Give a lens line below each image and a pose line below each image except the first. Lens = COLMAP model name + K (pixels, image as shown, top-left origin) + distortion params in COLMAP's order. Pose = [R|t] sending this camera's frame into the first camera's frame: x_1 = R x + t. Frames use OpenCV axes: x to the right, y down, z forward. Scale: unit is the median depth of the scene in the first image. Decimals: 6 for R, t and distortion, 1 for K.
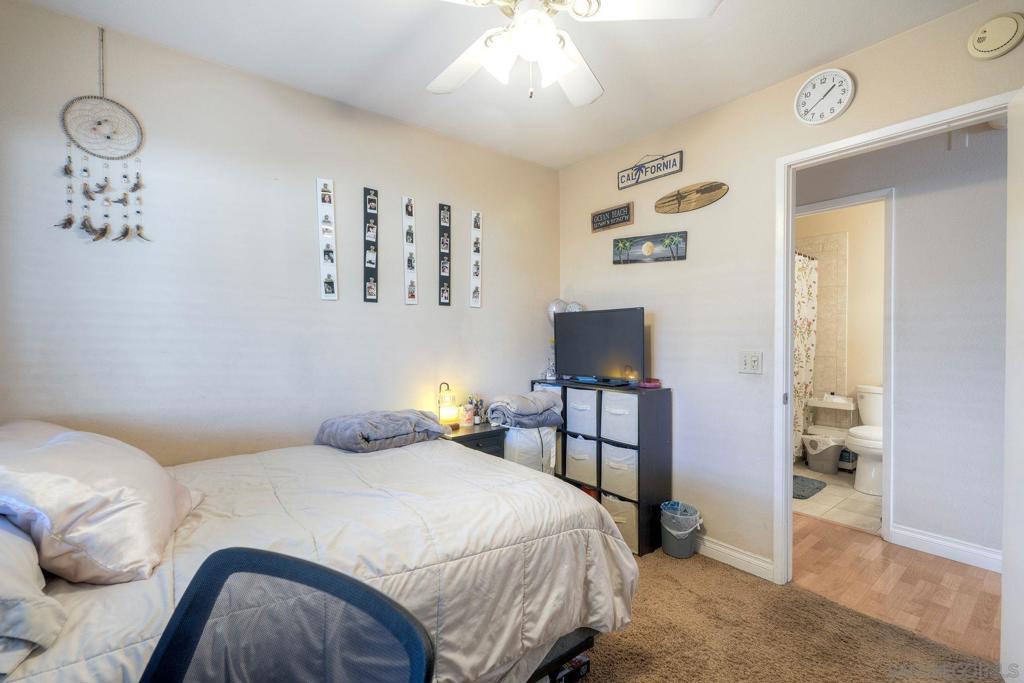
lens RADIAL K [[457.4, 0, 516.8], [0, 457.4, 337.1], [0, 0, 1]] dist [0.002015, 0.000283]
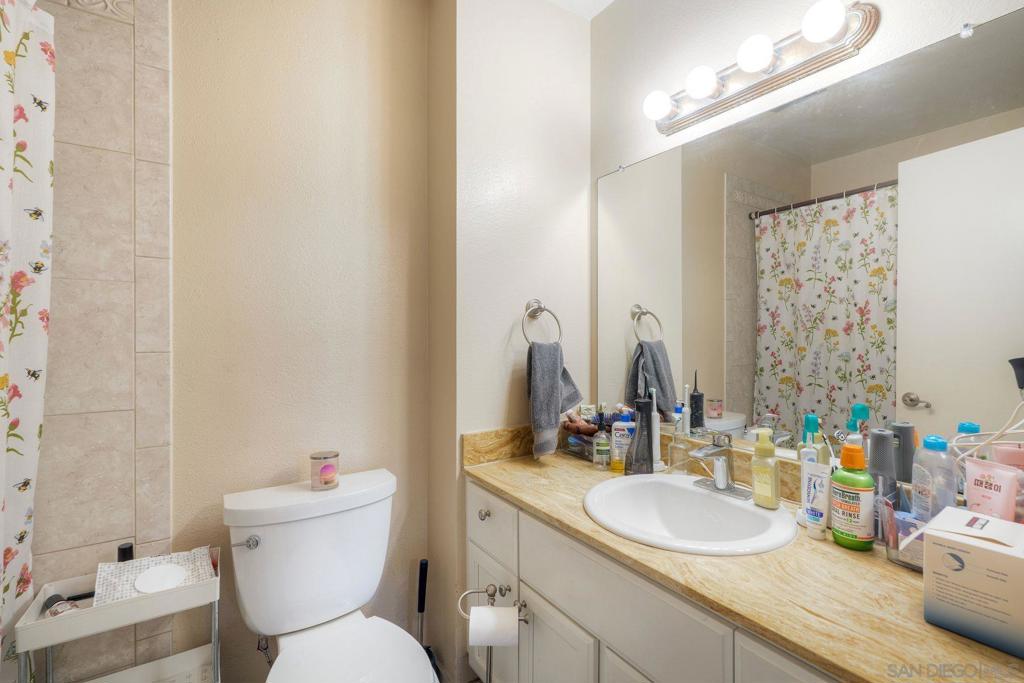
lens RADIAL K [[457.4, 0, 516.8], [0, 457.4, 337.1], [0, 0, 1]] dist [0.002015, 0.000283]
pose [[0.082907, -0.004911, 0.996545, 1.052424], [0.002264, 0.999986, 0.004740, -0.004624], [-0.996555, 0.001863, 0.082917, 1.779618]]
